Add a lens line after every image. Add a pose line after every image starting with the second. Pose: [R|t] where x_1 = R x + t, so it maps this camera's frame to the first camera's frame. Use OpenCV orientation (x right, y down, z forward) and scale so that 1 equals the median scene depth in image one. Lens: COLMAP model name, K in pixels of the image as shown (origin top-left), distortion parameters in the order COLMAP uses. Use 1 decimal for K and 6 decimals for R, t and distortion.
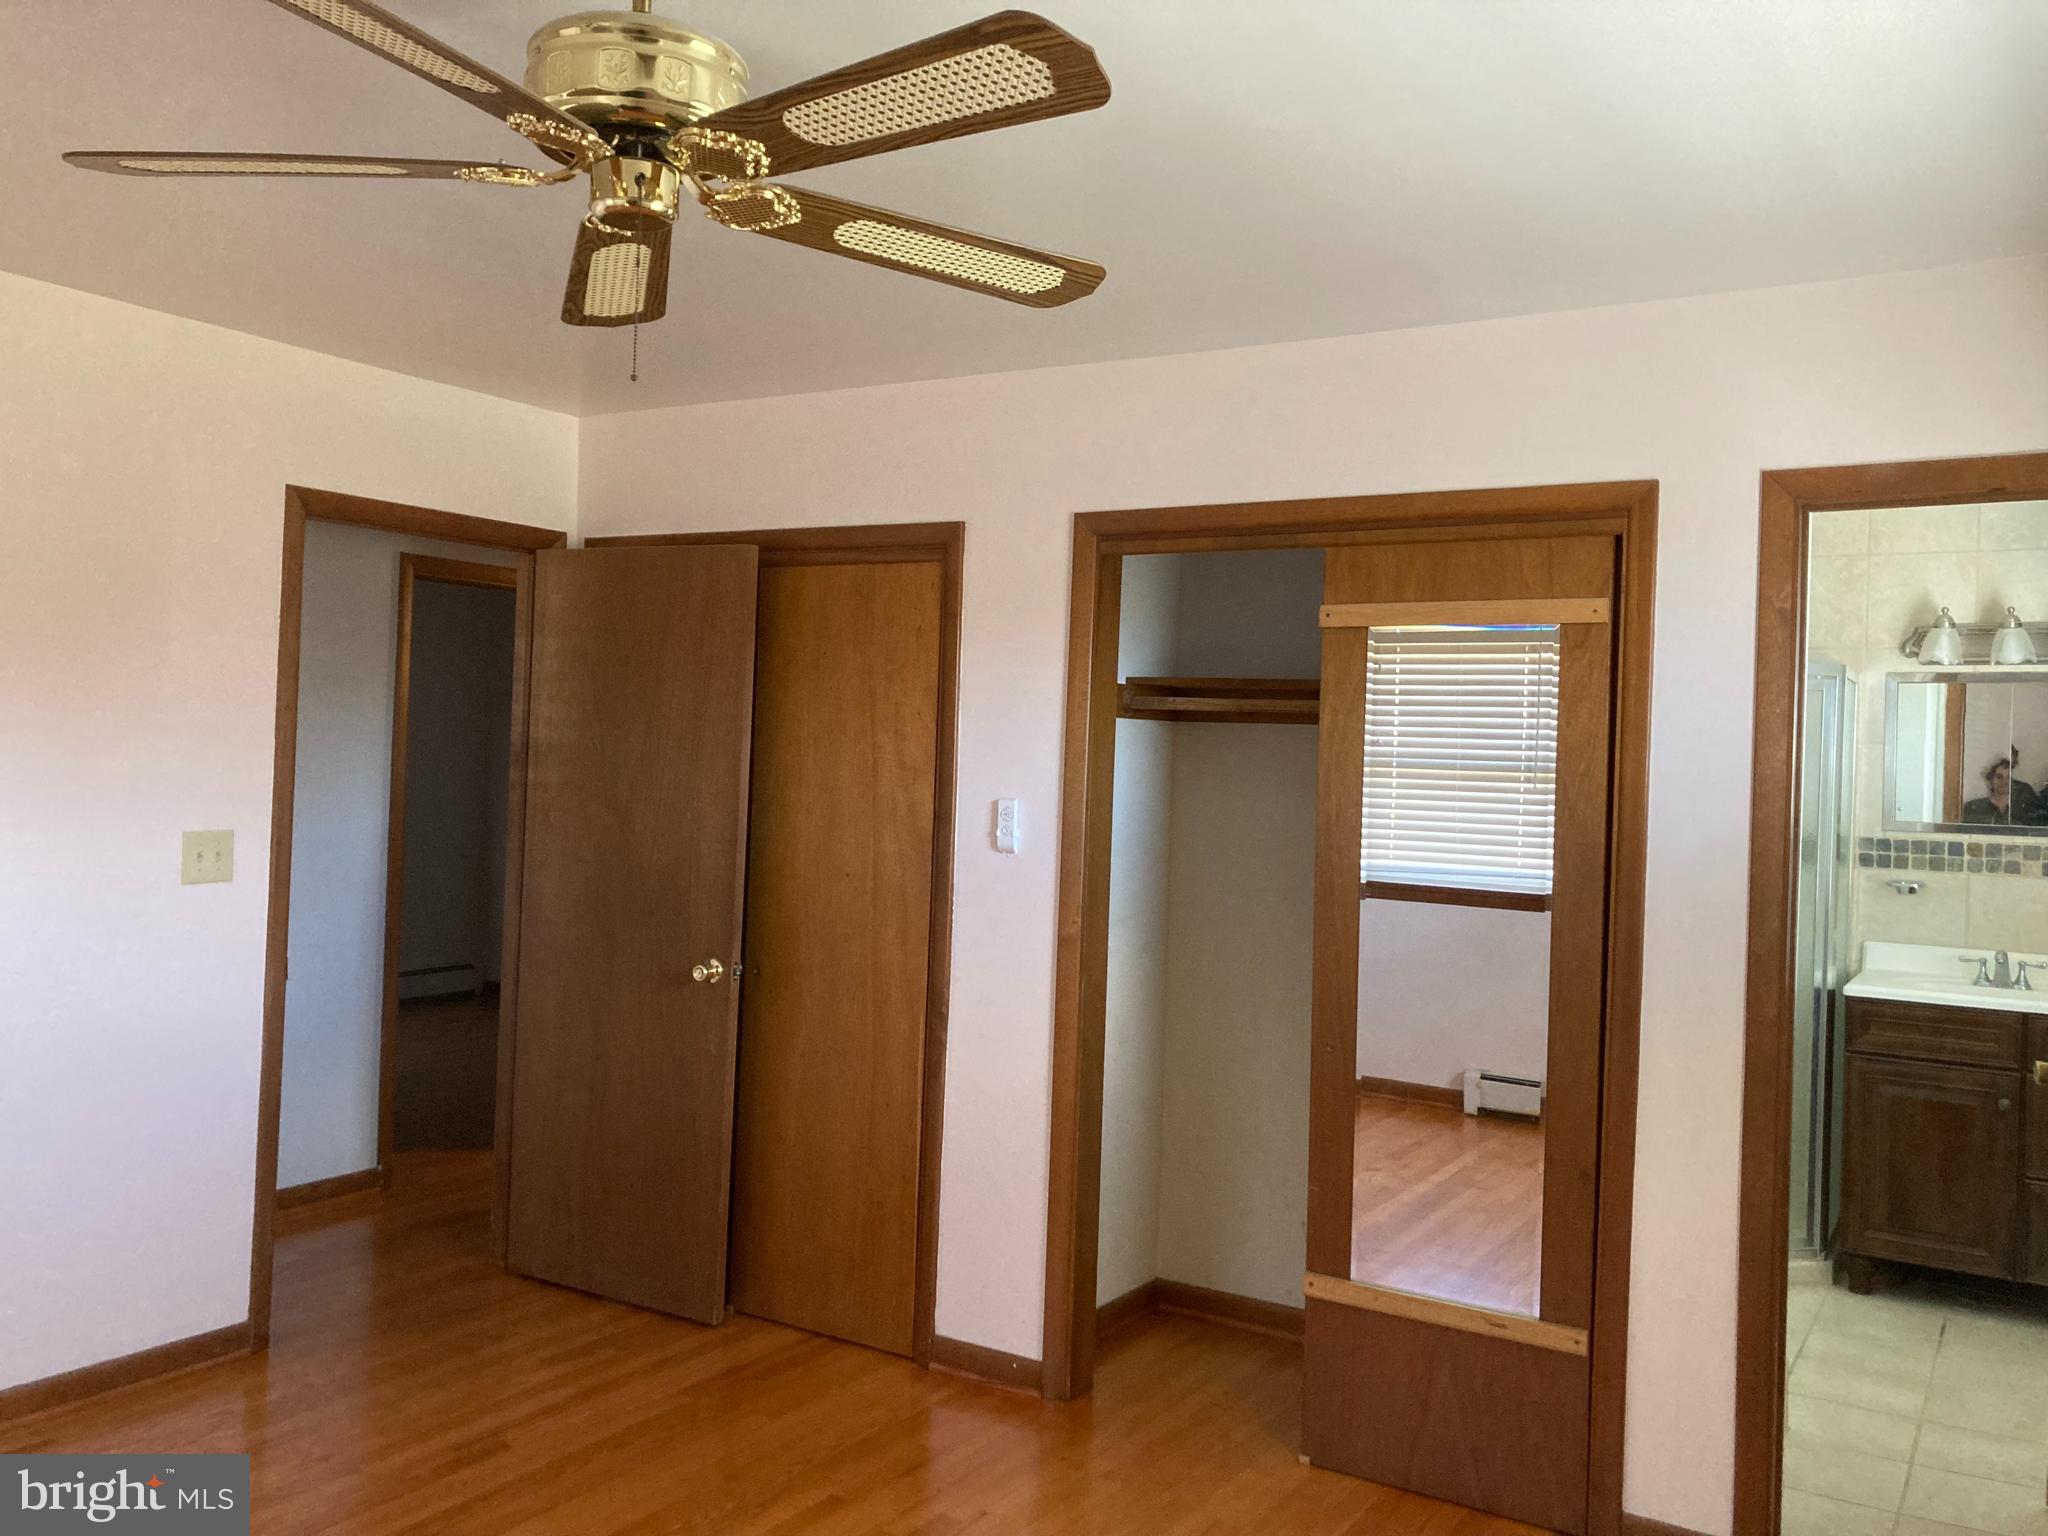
lens RADIAL K [[1695.6, 0, 1031.2], [0, 1695.6, 738.3], [0, 0, 1]] dist [0.034432, -0.010359]
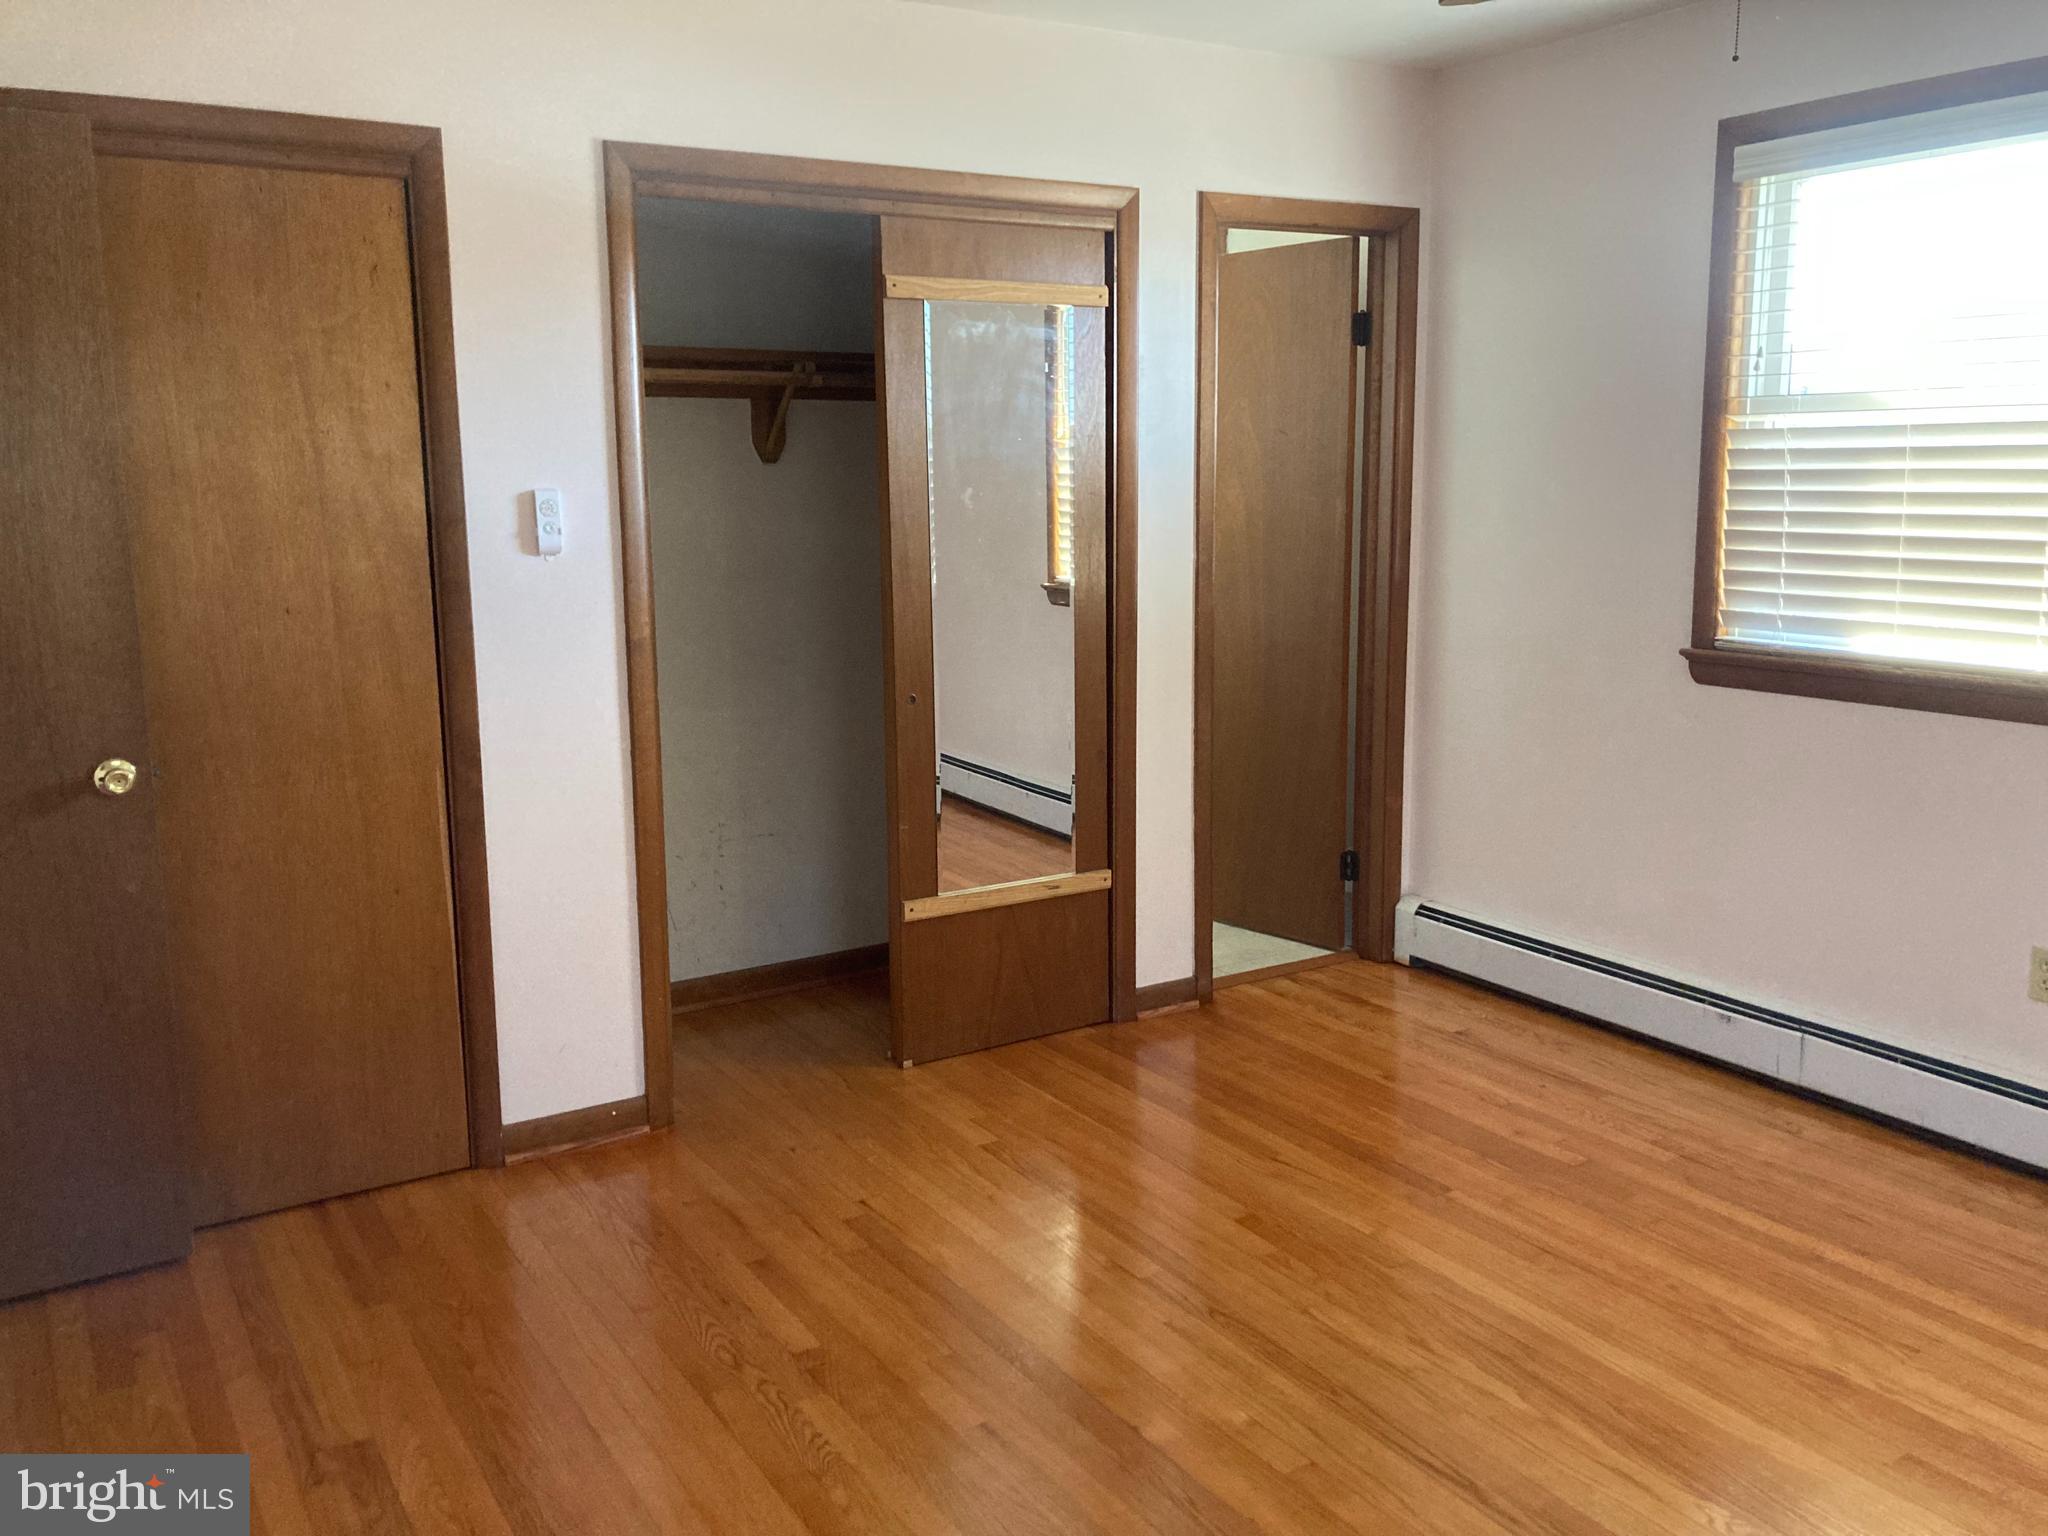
lens RADIAL K [[1695.6, 0, 1031.2], [0, 1695.6, 738.3], [0, 0, 1]] dist [0.034432, -0.010359]
pose [[0.439407, -0.188955, 0.878190, -0.842998], [0.016079, 0.979124, 0.202627, -0.012960], [-0.898144, -0.074915, 0.433272, 0.521082]]
